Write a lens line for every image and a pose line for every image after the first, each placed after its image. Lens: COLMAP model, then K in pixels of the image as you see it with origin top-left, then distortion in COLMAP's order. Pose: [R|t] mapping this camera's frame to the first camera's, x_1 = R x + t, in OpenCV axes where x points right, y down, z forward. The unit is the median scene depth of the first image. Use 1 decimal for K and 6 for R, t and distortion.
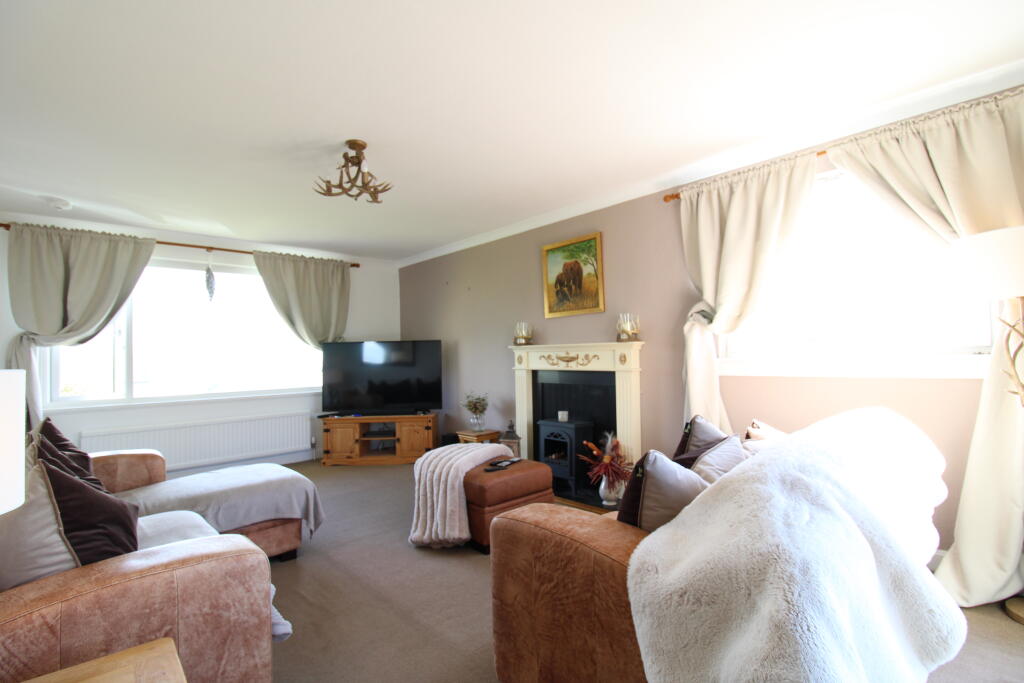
lens RADIAL K [[478.6, 0, 512.0], [0, 478.6, 341.5], [0, 0, 1]] dist [-0.000410, -0.000157]
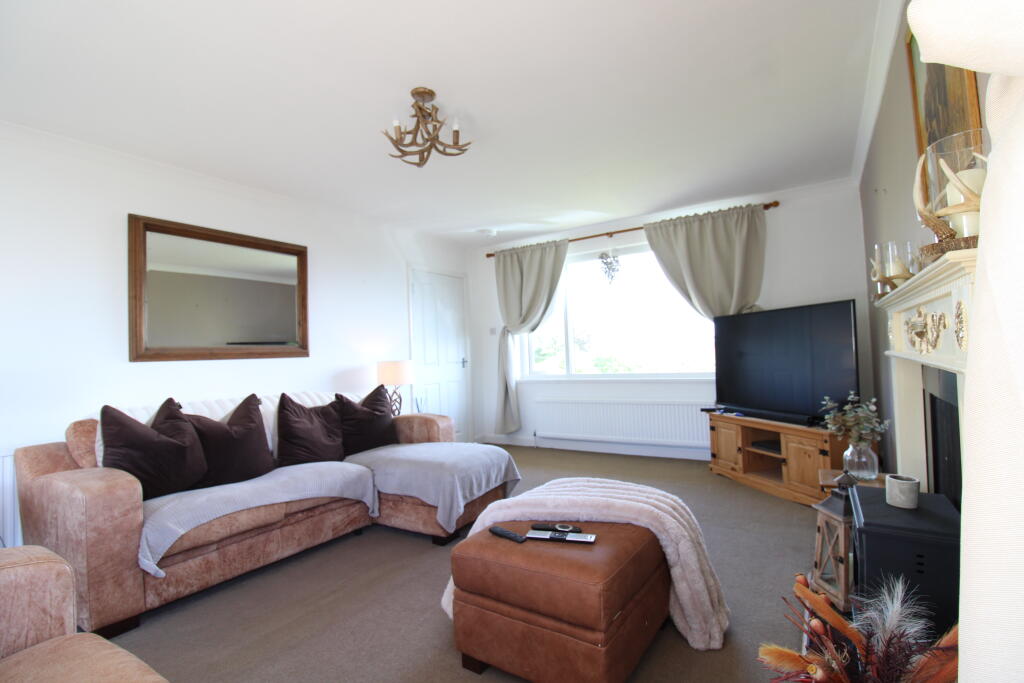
lens RADIAL K [[471.9, 0, 512.0], [0, 471.9, 341.5], [0, 0, 1]] dist [-0.019790, -0.000070]
pose [[0.253681, -0.014798, -0.967175, 0.280410], [0.059464, 0.998230, 0.000324, 0.023204], [0.965458, -0.057594, 0.254112, 0.495486]]
